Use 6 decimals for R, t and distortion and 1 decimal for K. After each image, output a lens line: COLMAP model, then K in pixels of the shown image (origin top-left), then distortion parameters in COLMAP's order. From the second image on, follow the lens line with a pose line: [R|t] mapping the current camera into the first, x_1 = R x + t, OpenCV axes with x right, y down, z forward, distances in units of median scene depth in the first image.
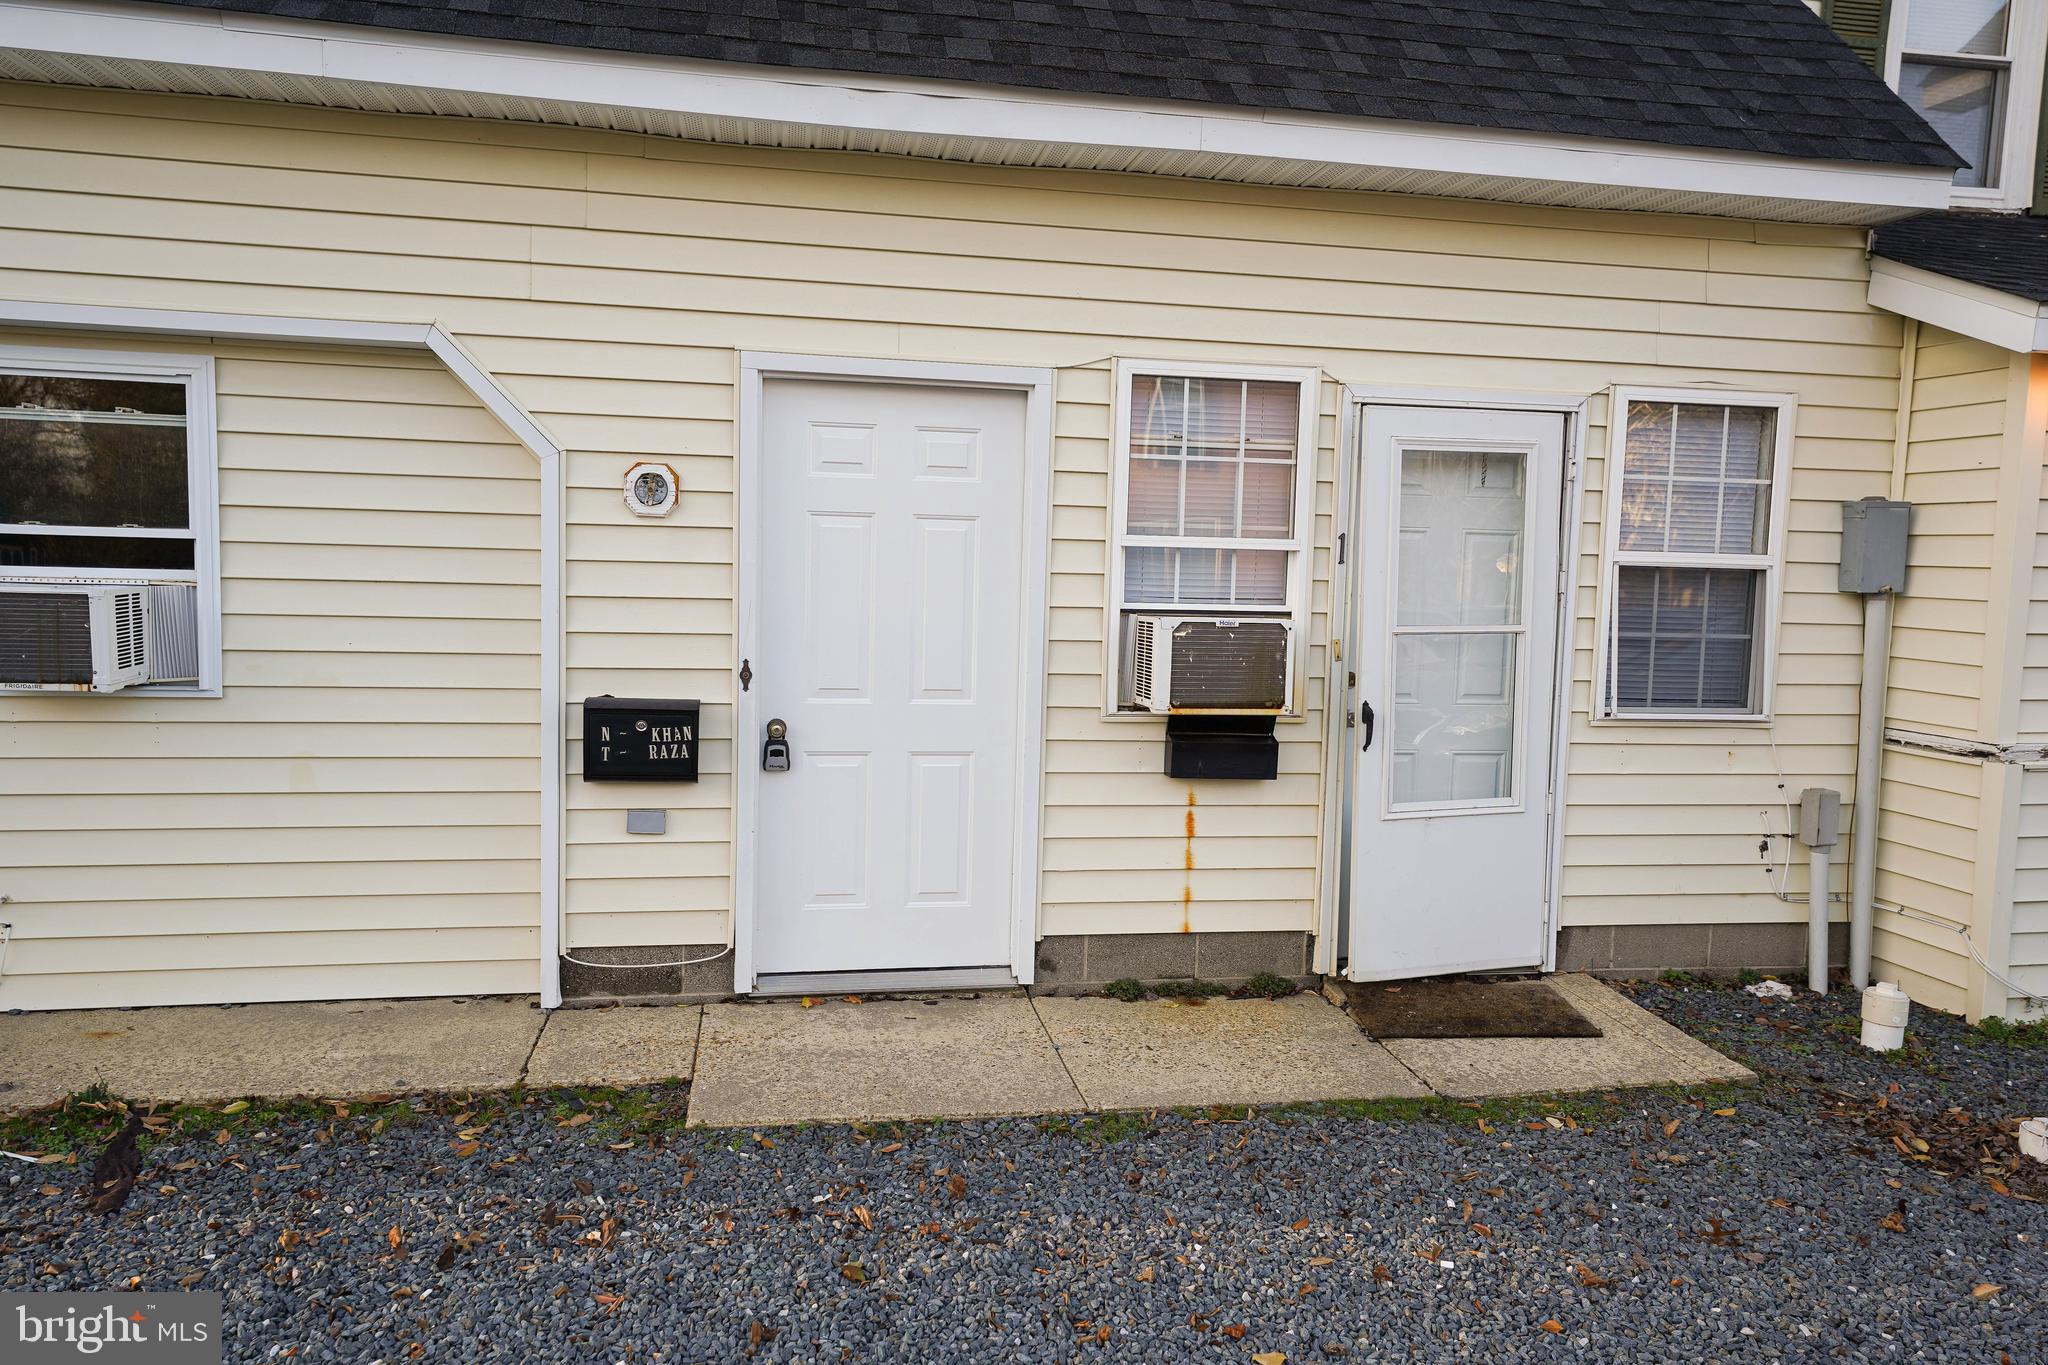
lens RADIAL K [[1430.0, 0, 1028.2], [0, 1430.0, 675.3], [0, 0, 1]] dist [0.008086, 0.001181]
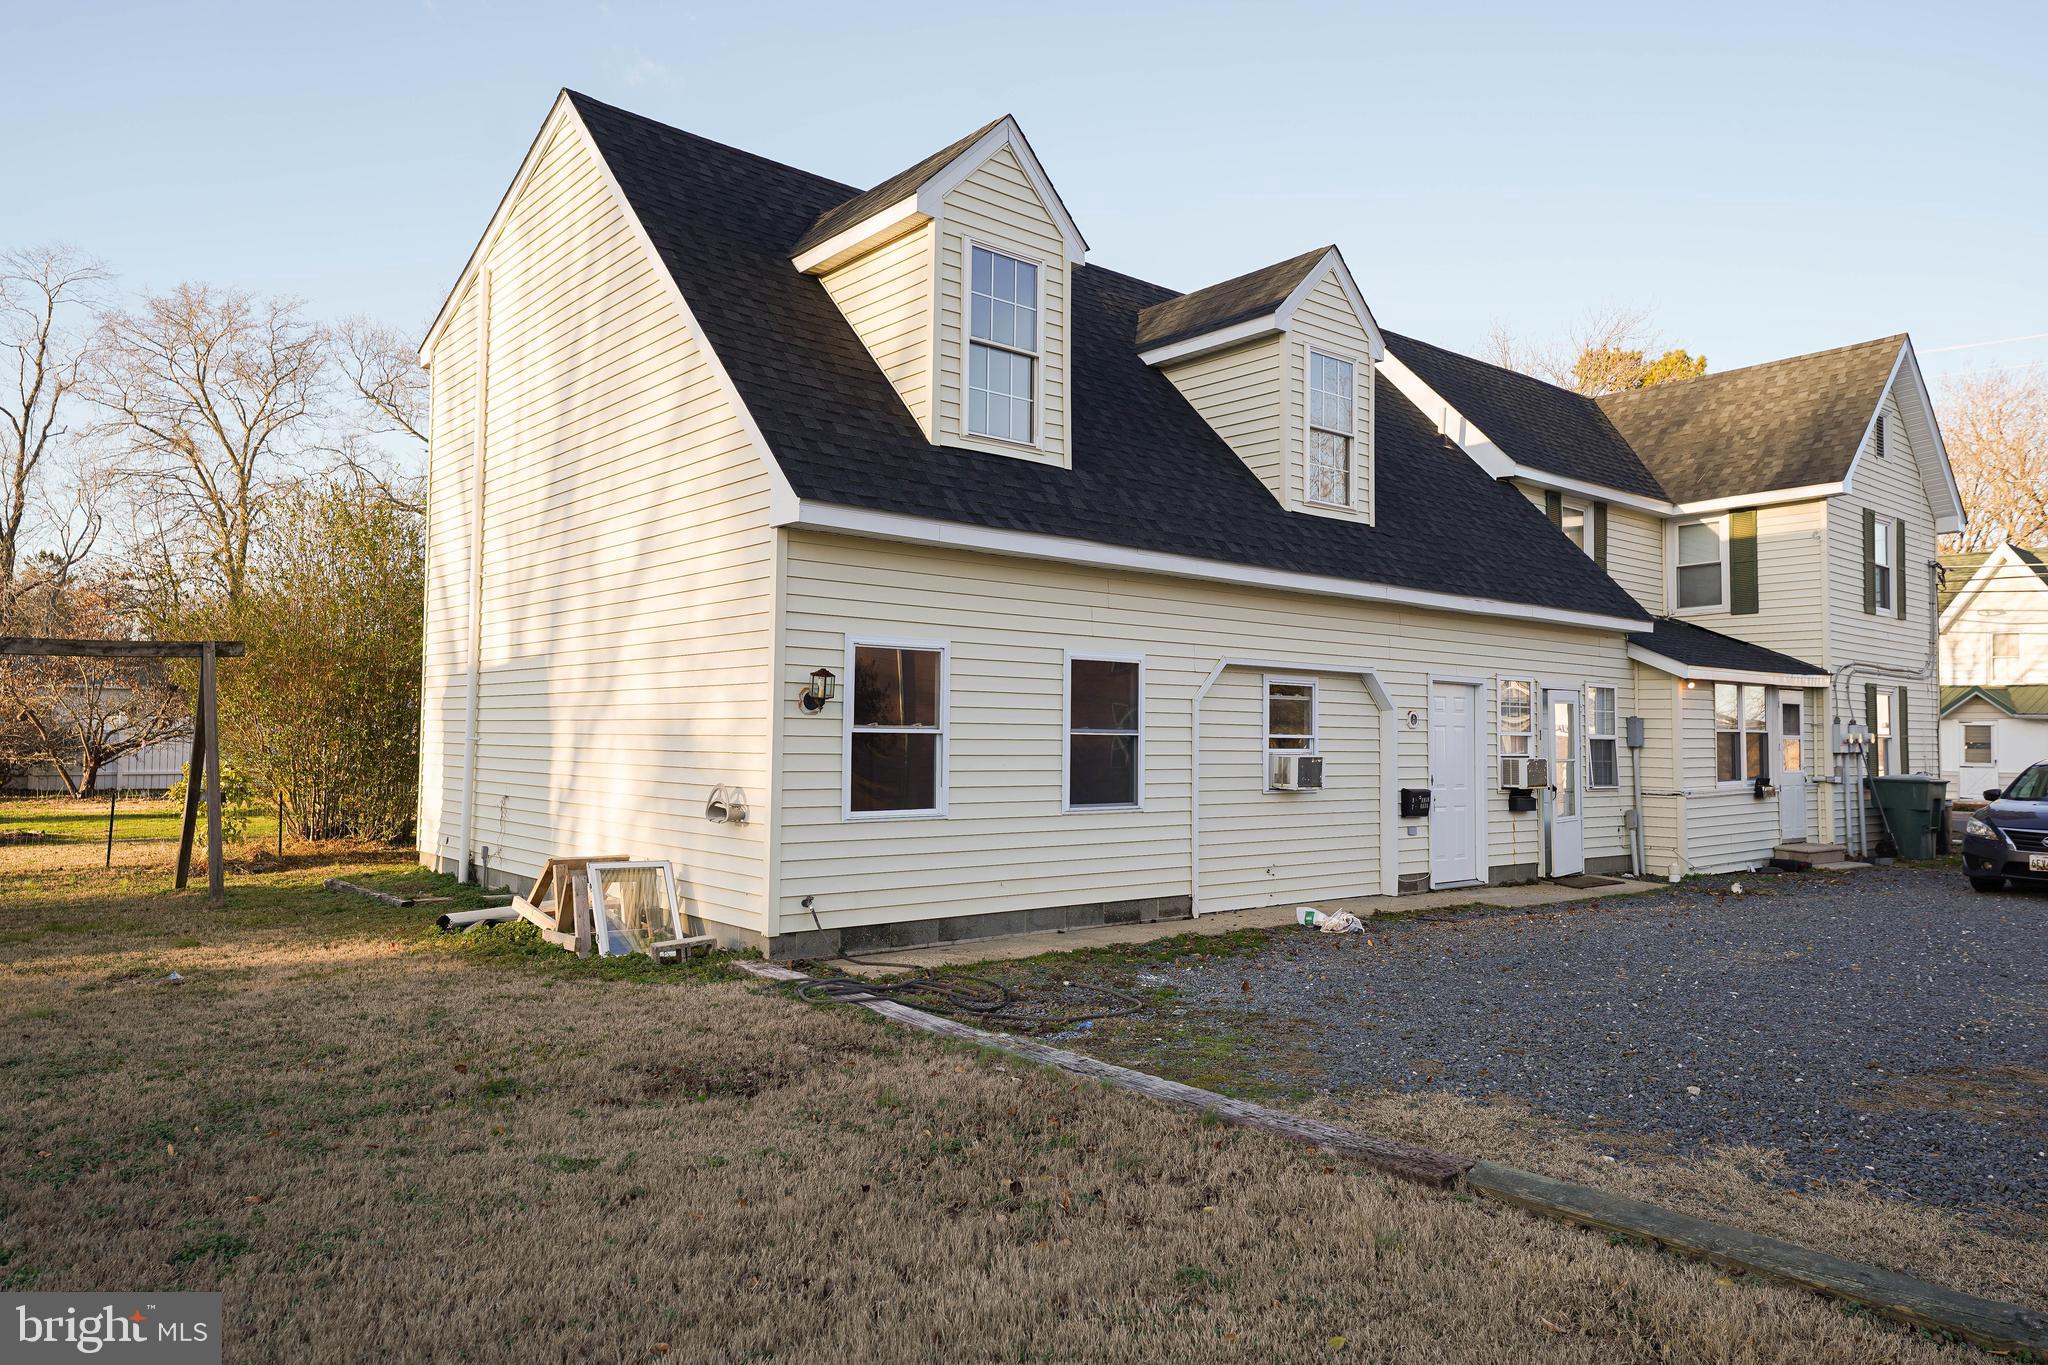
lens RADIAL K [[1430.0, 0, 1028.2], [0, 1430.0, 675.3], [0, 0, 1]] dist [0.008086, 0.001181]
pose [[0.857065, 0.005736, 0.515176, -2.317503], [0.058259, 0.992446, -0.107970, 0.052284], [-0.511903, 0.122551, 0.850256, -1.077634]]
